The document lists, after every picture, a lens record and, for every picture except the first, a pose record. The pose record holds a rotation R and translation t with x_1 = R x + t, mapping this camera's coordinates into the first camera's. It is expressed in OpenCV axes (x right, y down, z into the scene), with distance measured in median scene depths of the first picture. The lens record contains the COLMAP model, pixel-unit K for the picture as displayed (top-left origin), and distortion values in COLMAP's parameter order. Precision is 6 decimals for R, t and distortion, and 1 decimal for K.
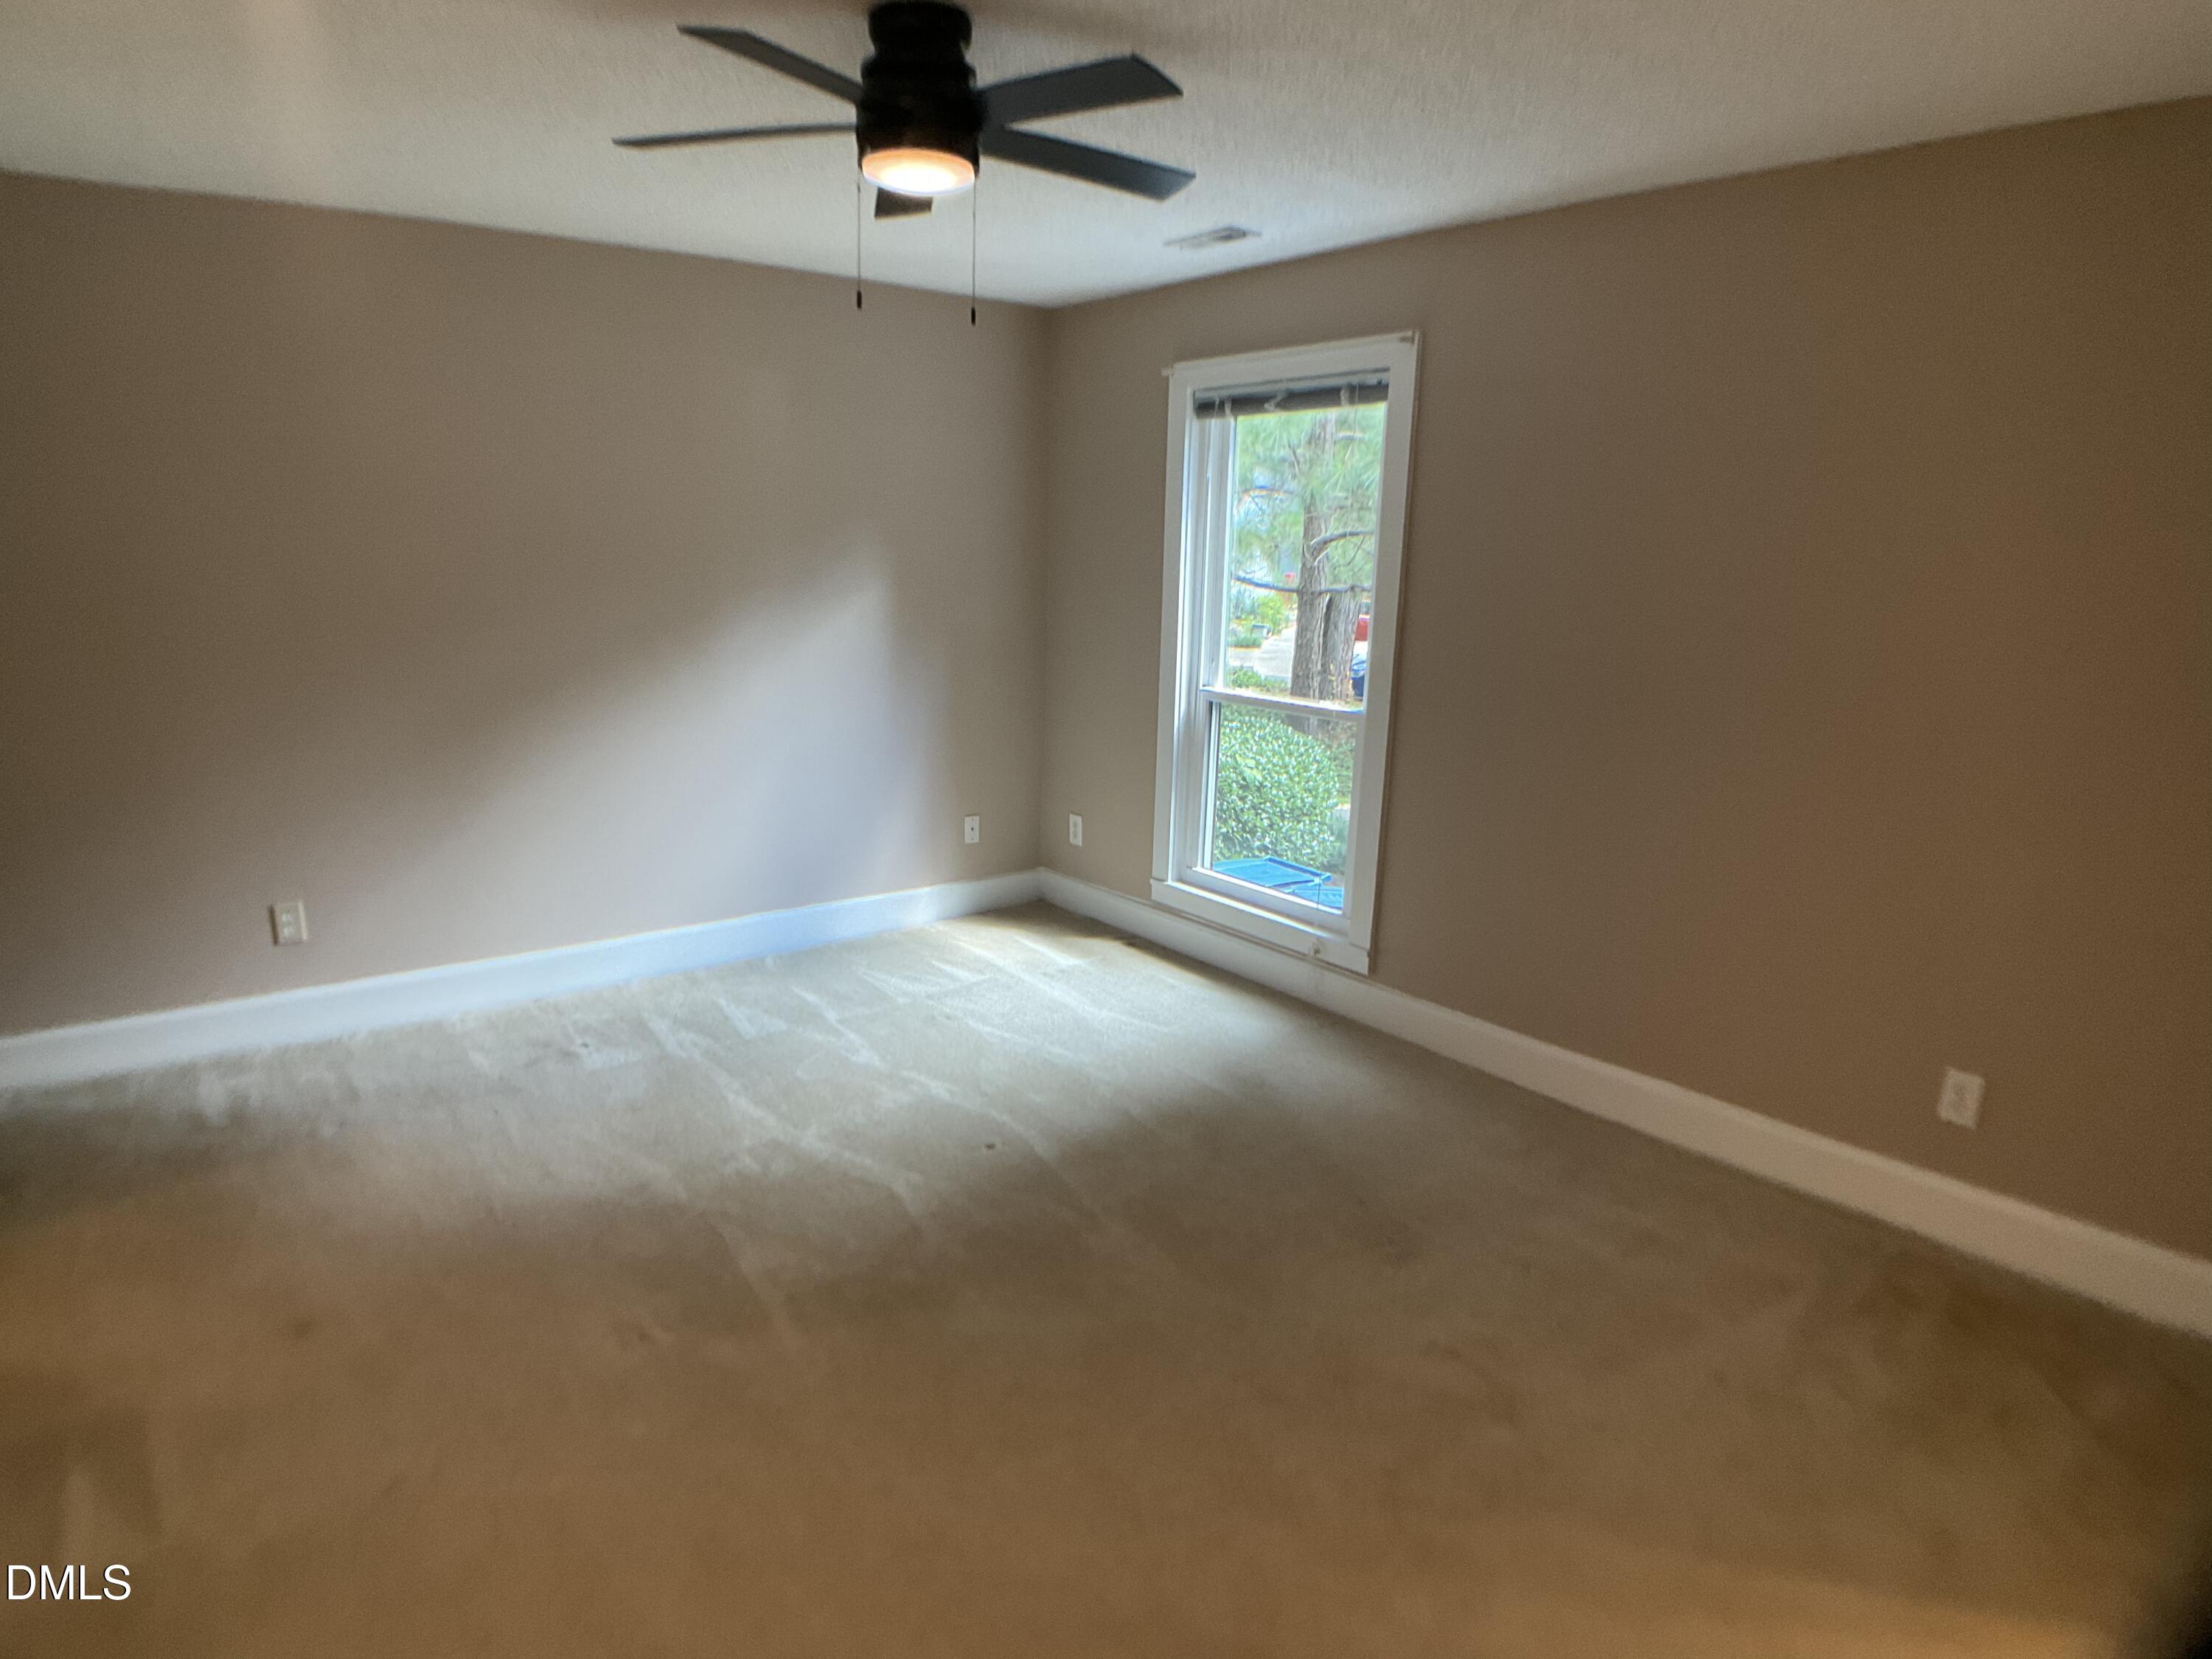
lens RADIAL K [[1251.2, 0, 1104.1], [0, 1251.2, 898.7], [0, 0, 1]] dist [-0.086050, -0.000964]
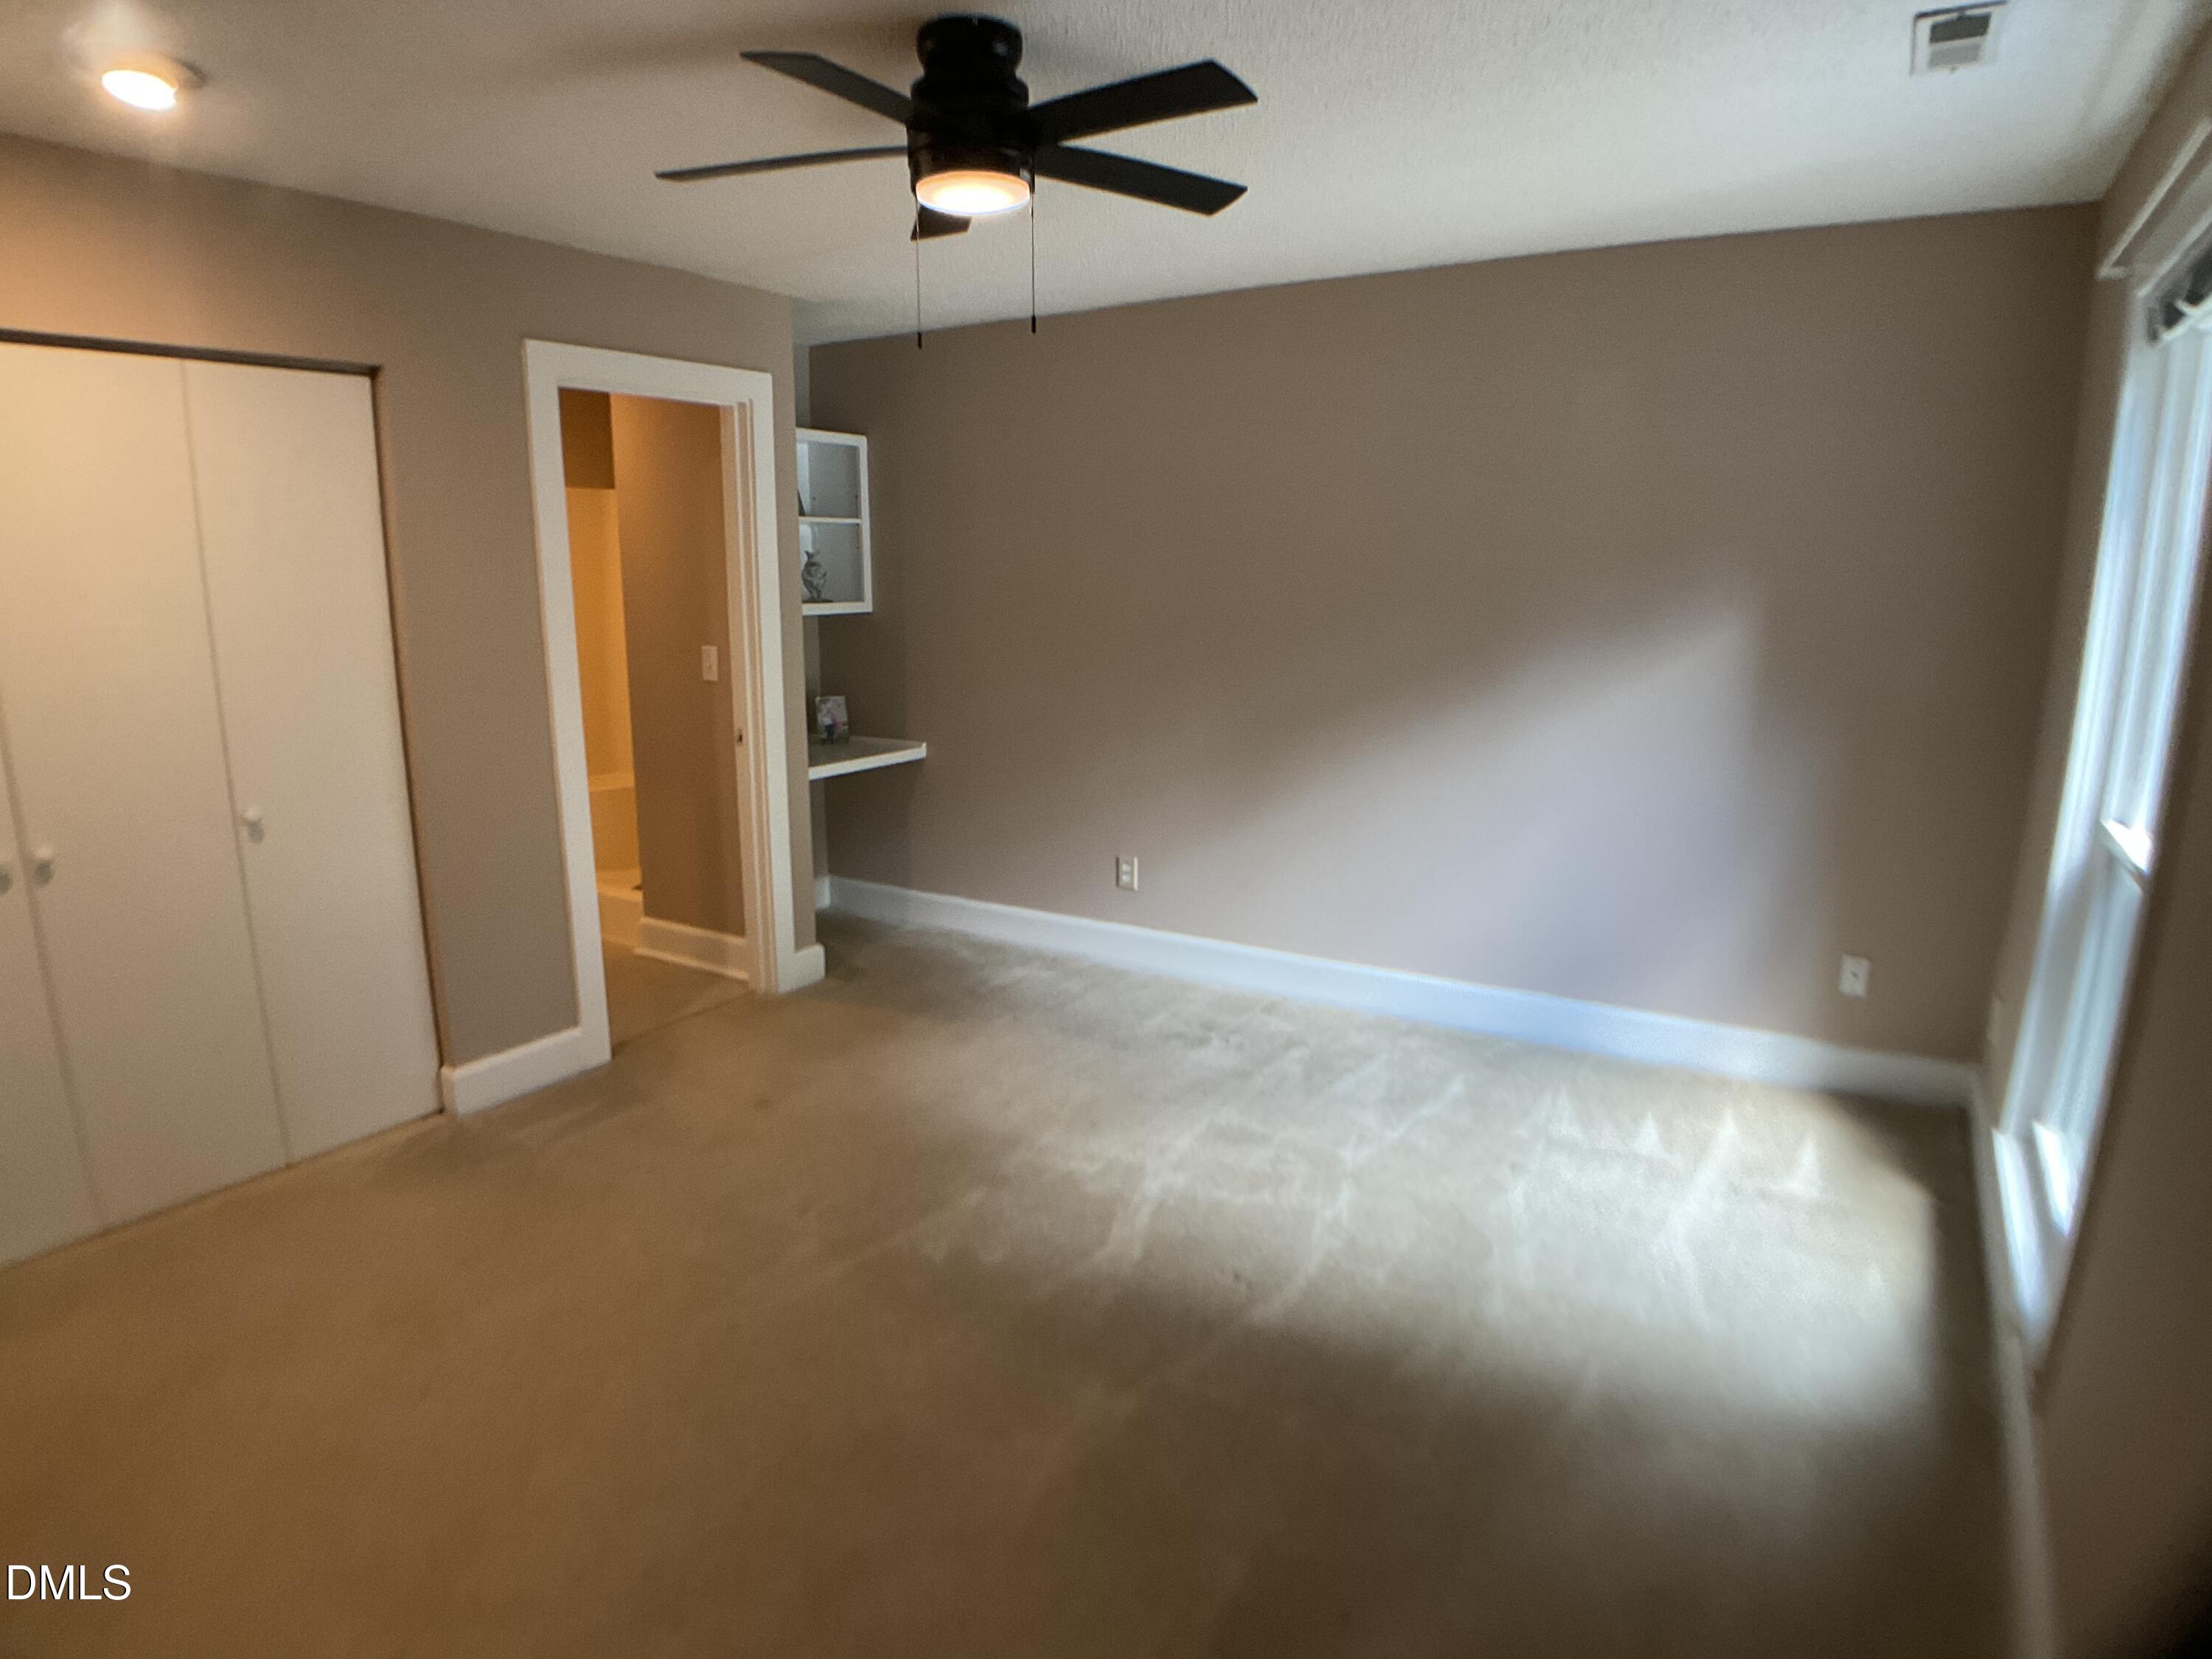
lens RADIAL K [[1264.0, 0, 1092.9], [0, 1264.0, 833.3], [0, 0, 1]] dist [-0.081155, 0.002507]
pose [[0.316797, 0.163823, -0.934238, 0.546637], [-0.241931, 0.966348, 0.087415, -0.126321], [0.917120, 0.198328, 0.345770, 0.492548]]
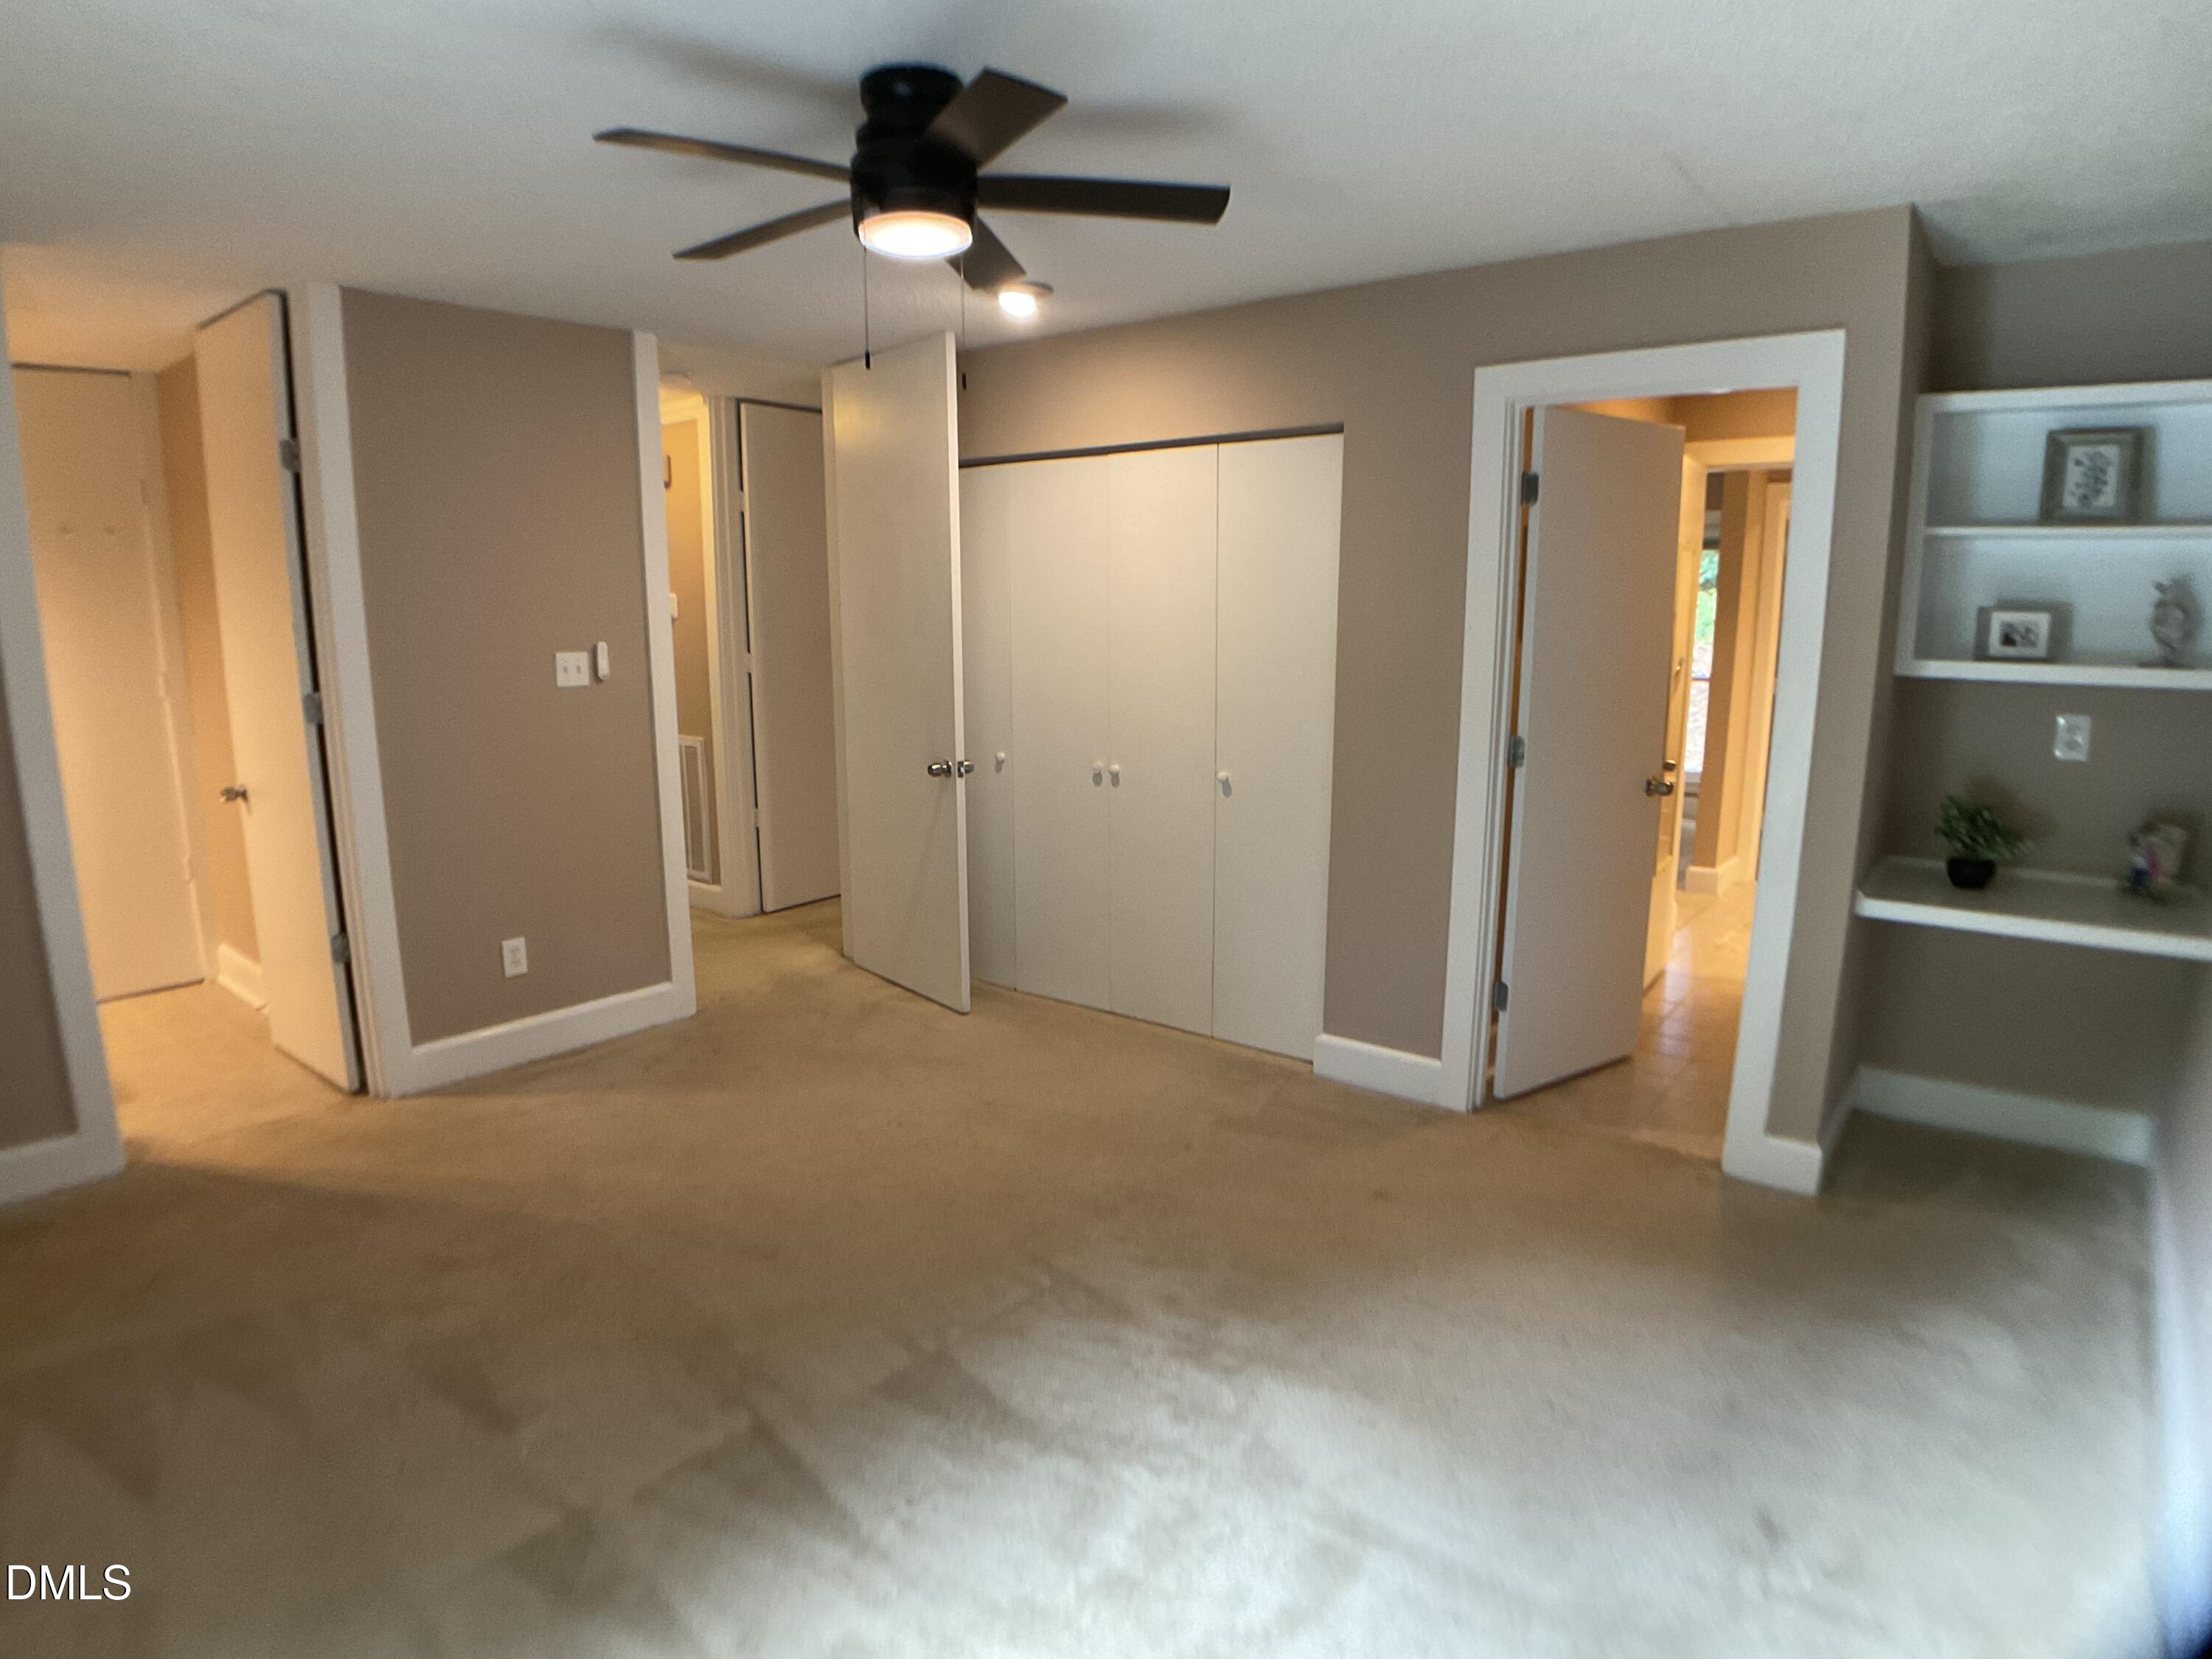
lens RADIAL K [[1217.2, 0, 1109.7], [0, 1217.2, 834.1], [0, 0, 1]] dist [-0.065472, 0.000134]
pose [[-0.970113, 0.007026, -0.242551, -0.037310], [-0.098408, 0.902297, 0.419733, -0.340790], [0.221802, 0.431058, -0.874639, 1.237181]]
